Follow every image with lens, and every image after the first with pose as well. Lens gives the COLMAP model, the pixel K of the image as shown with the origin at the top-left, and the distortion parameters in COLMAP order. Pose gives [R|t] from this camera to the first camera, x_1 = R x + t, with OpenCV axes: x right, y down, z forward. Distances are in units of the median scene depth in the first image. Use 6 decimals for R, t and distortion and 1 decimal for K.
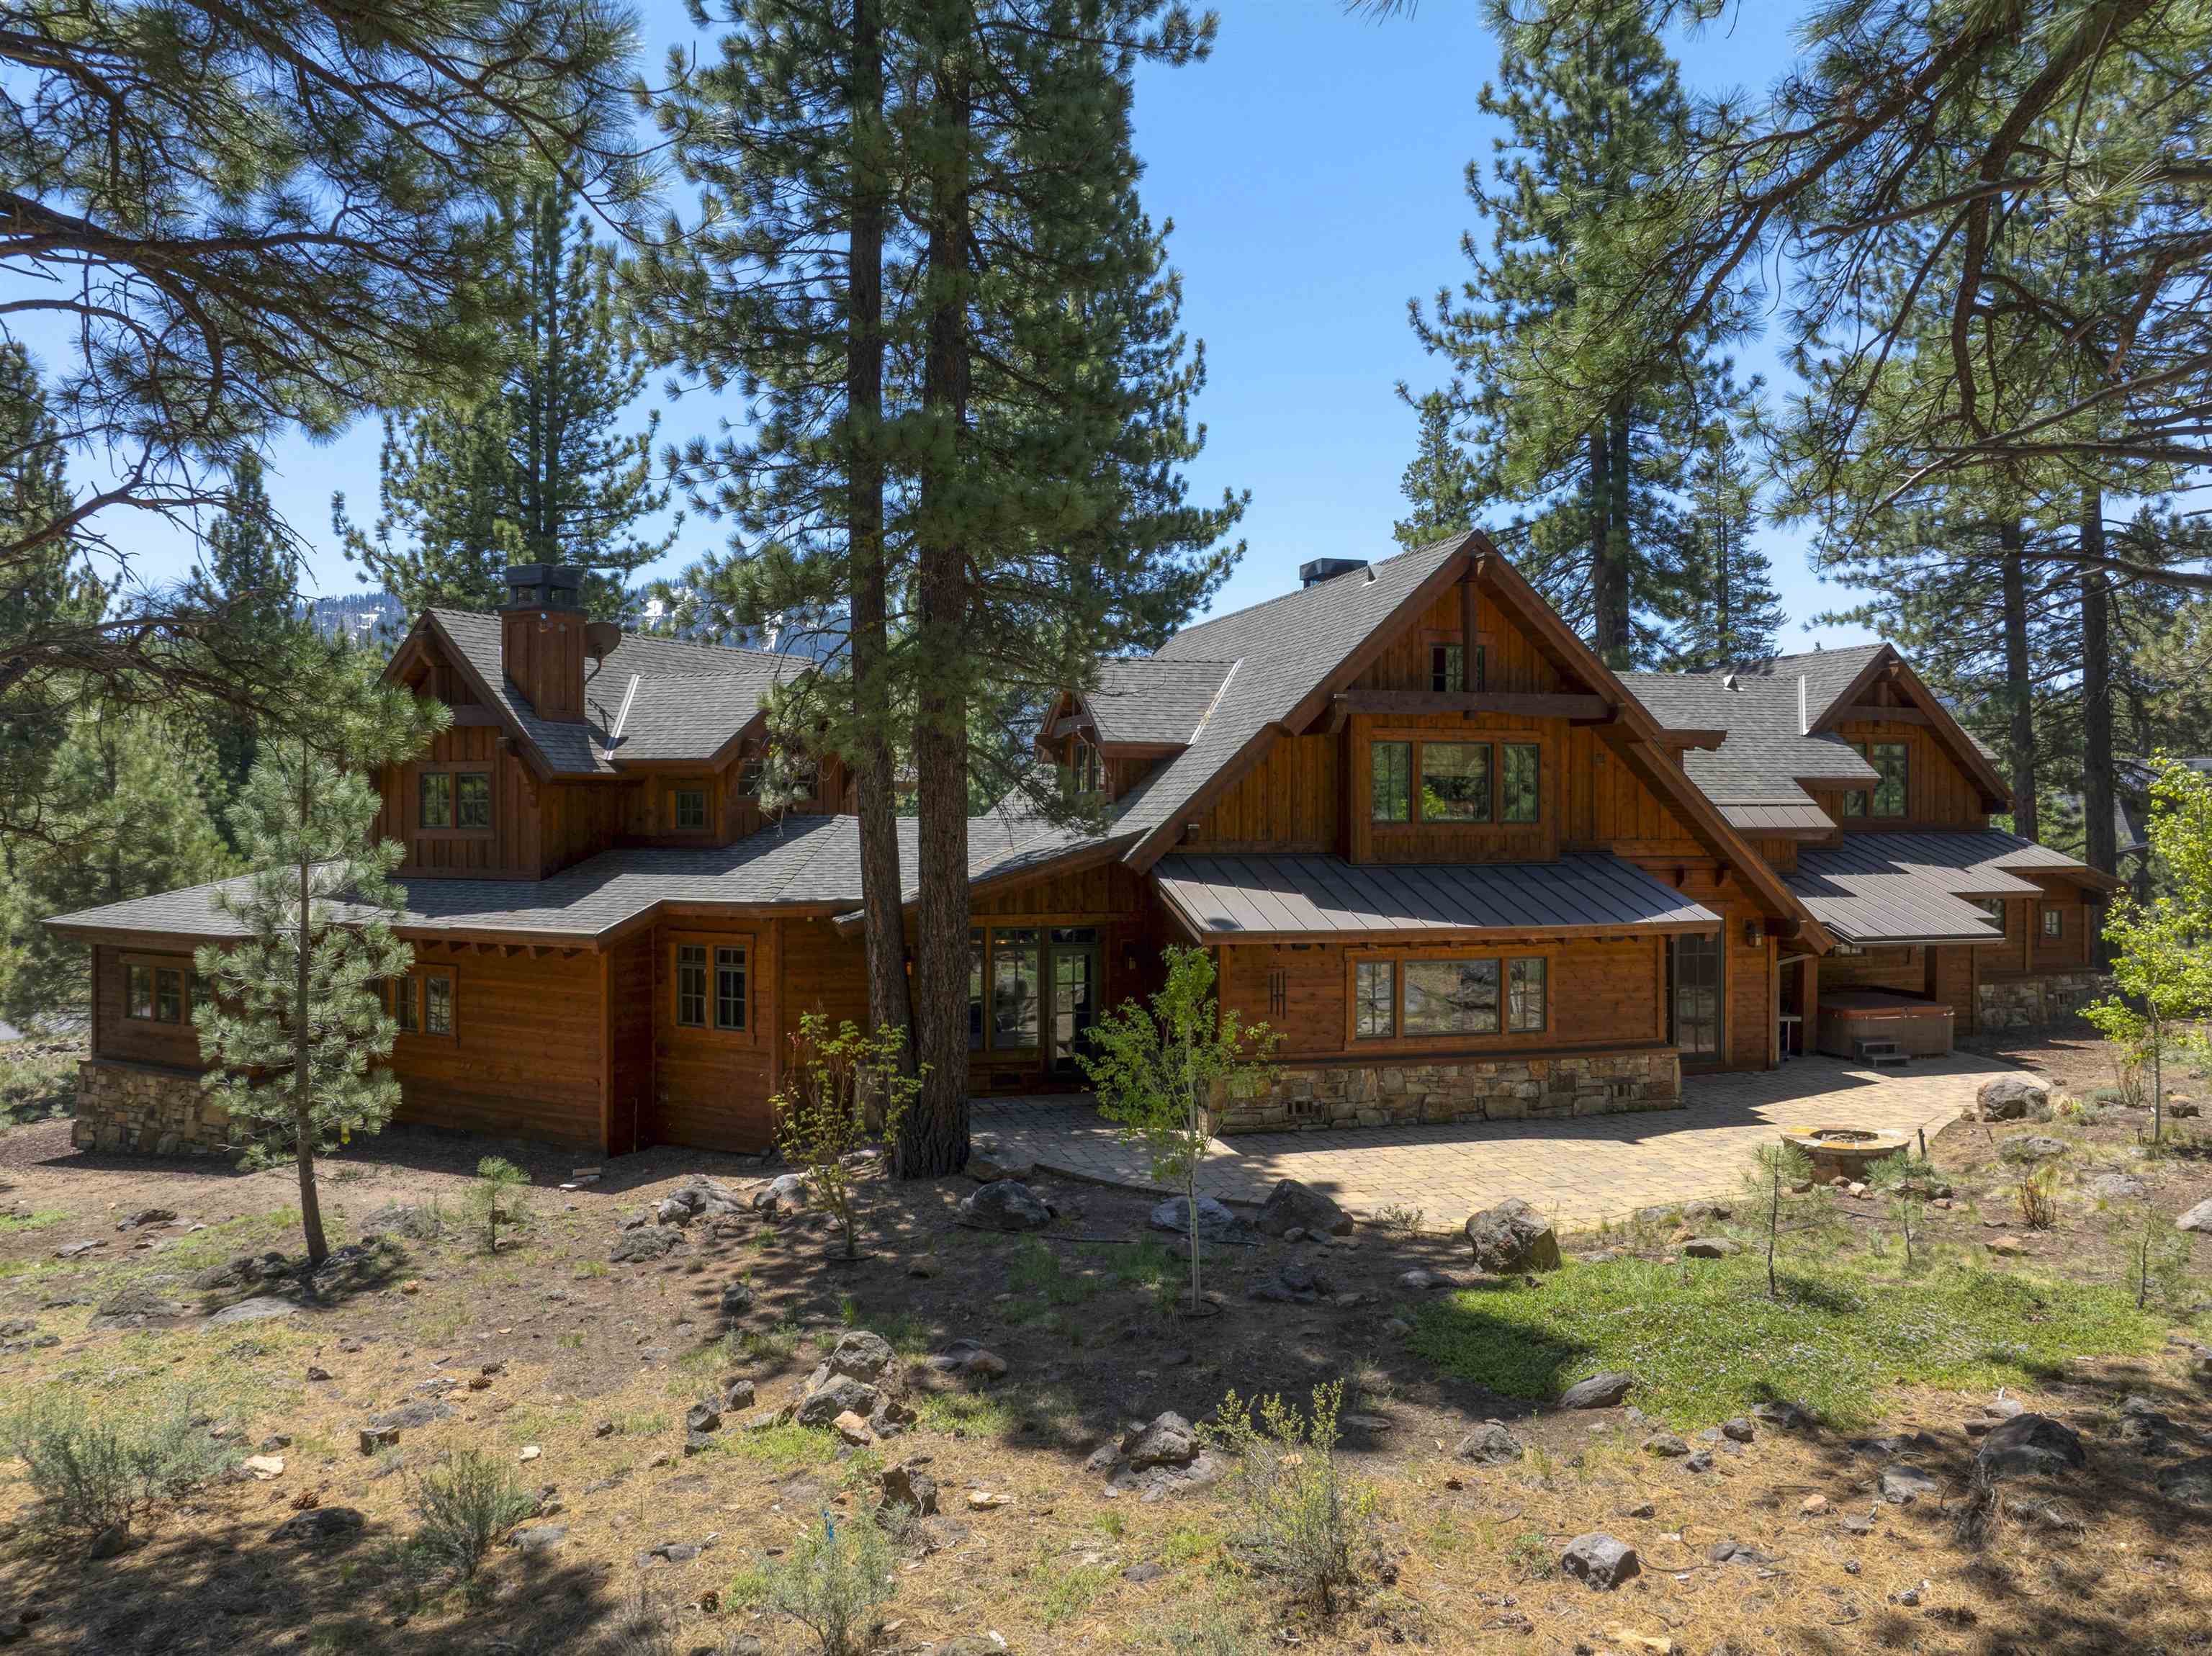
lens RADIAL K [[1568.3, 0, 1111.2], [0, 1568.3, 818.5], [0, 0, 1]] dist [-0.040172, 0.001679]
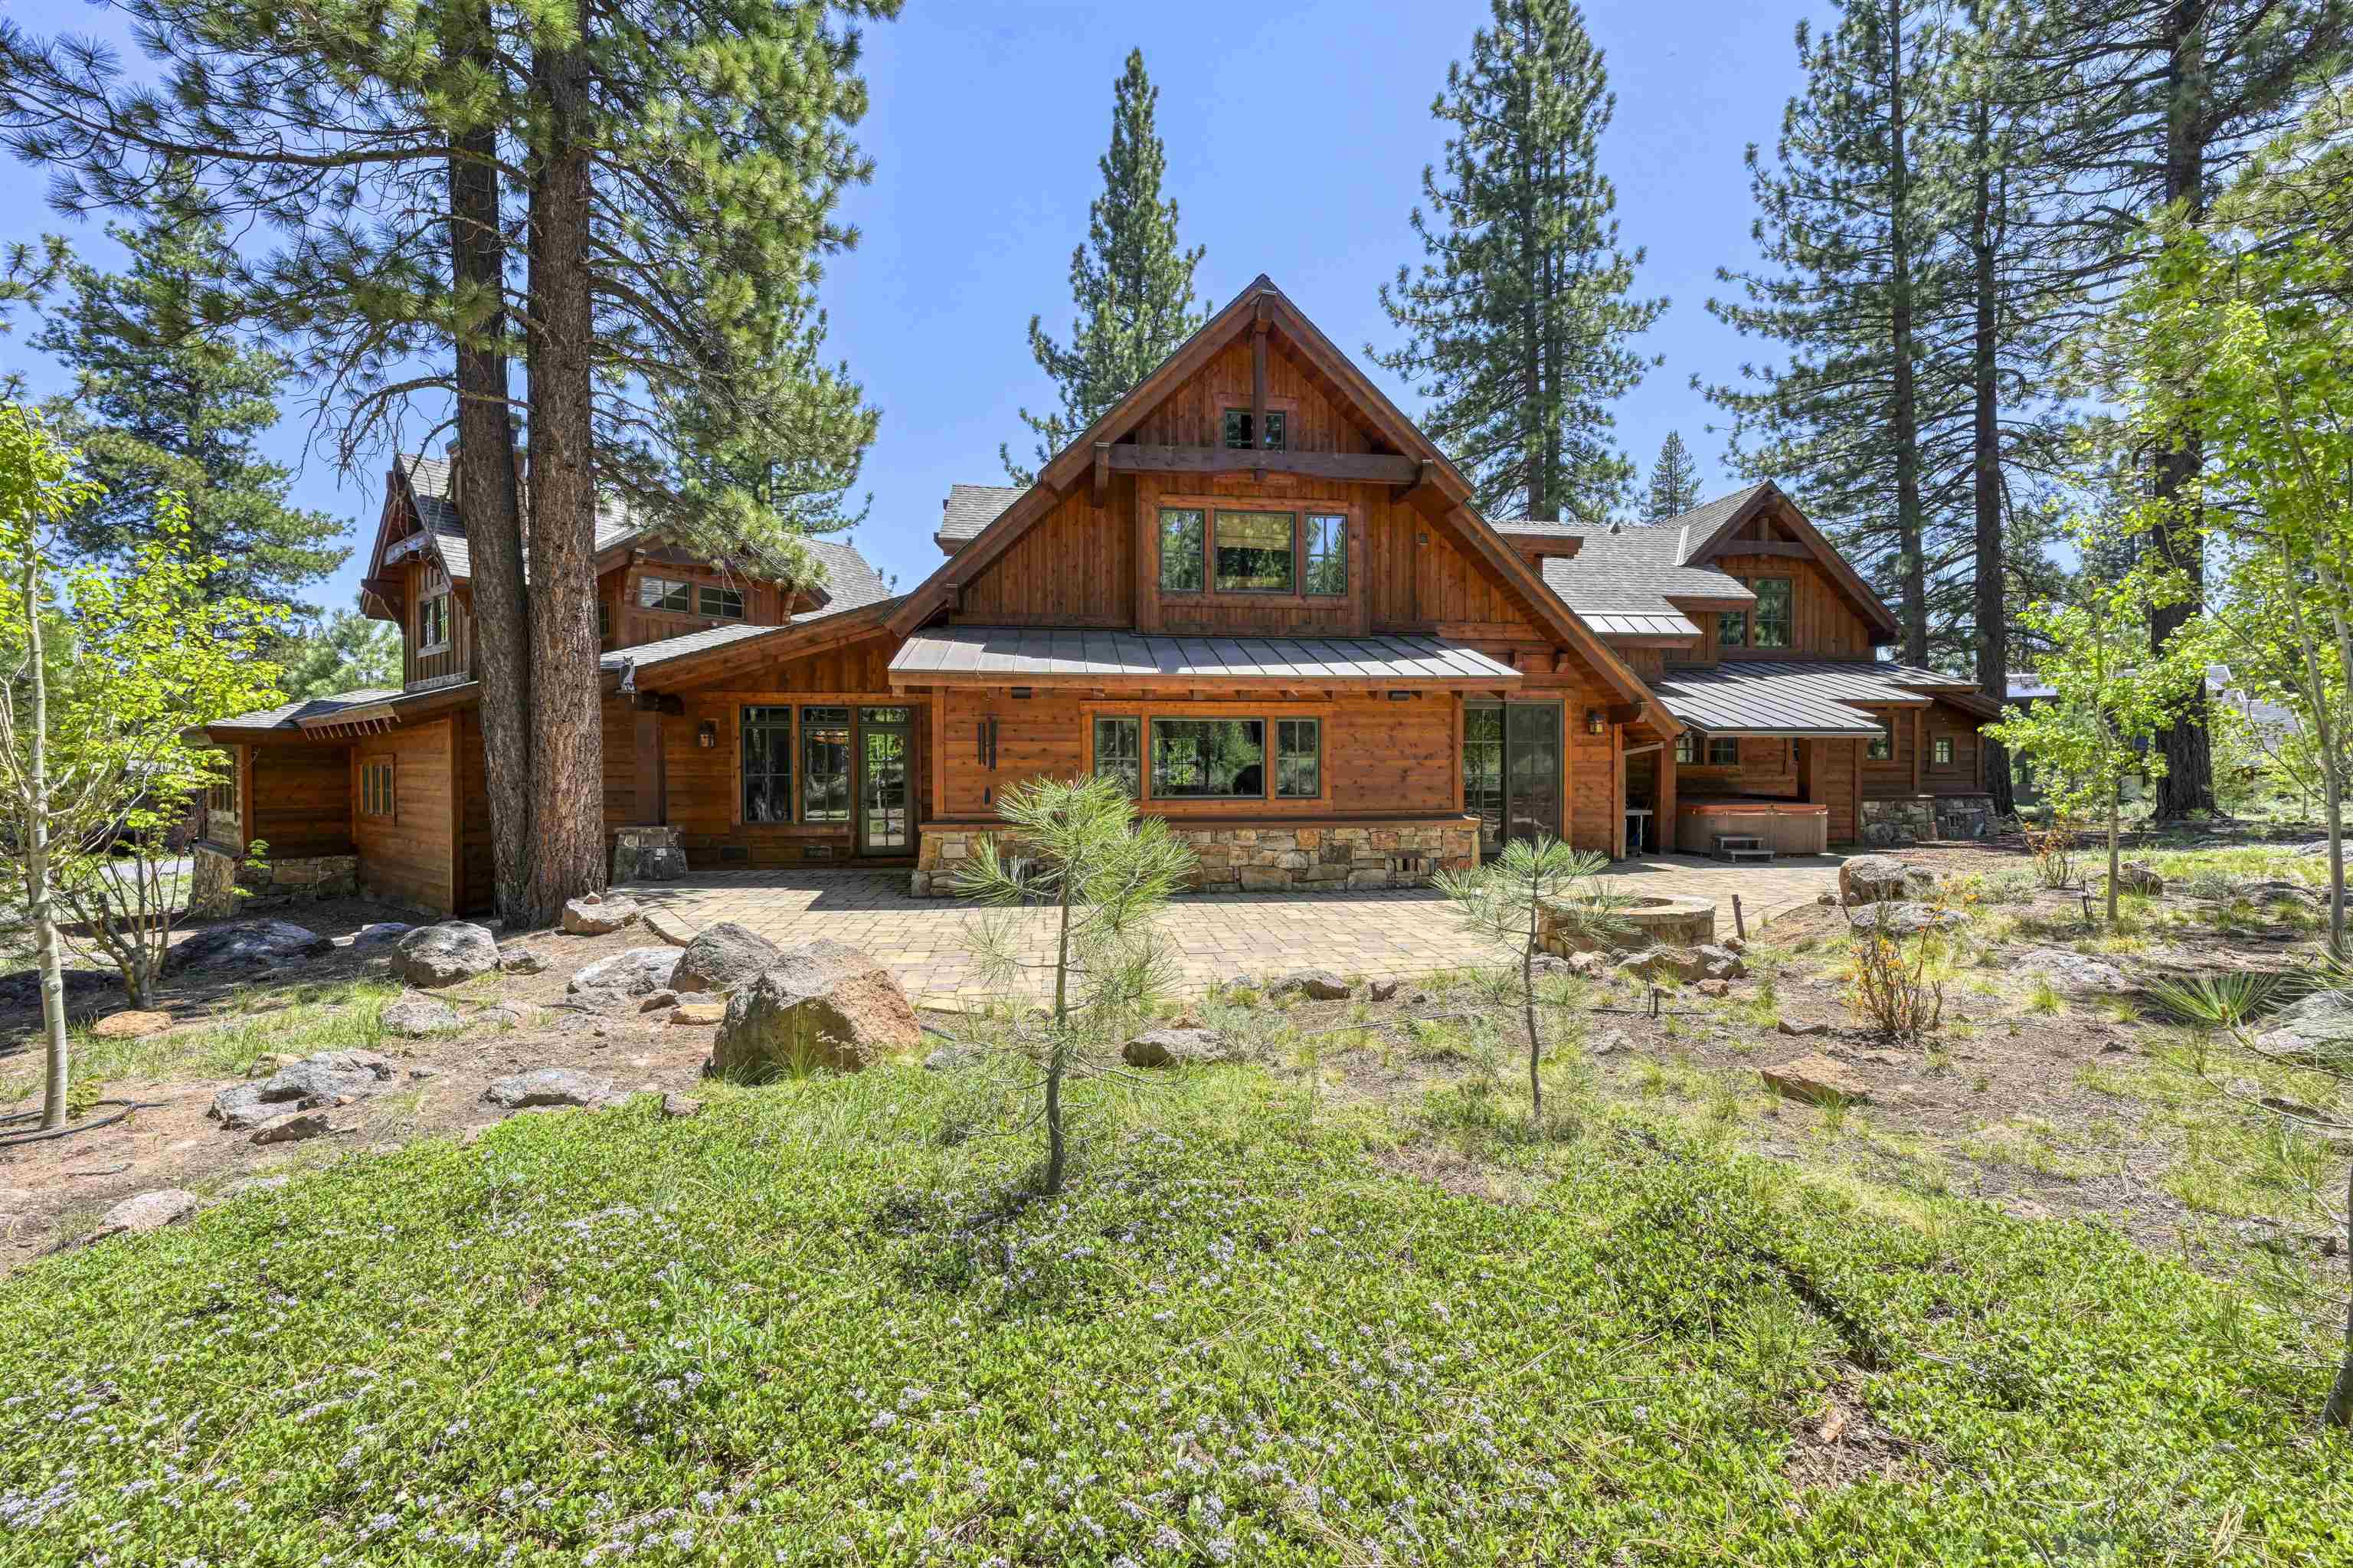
lens RADIAL K [[936.6, 0, 1181.2], [0, 936.6, 775.5], [0, 0, 1]] dist [-0.001838, 0.000155]
pose [[0.990443, -0.001454, -0.137915, 0.216315], [0.002849, 0.999947, 0.009922, 0.092746], [0.137893, -0.010220, 0.990394, 0.351239]]
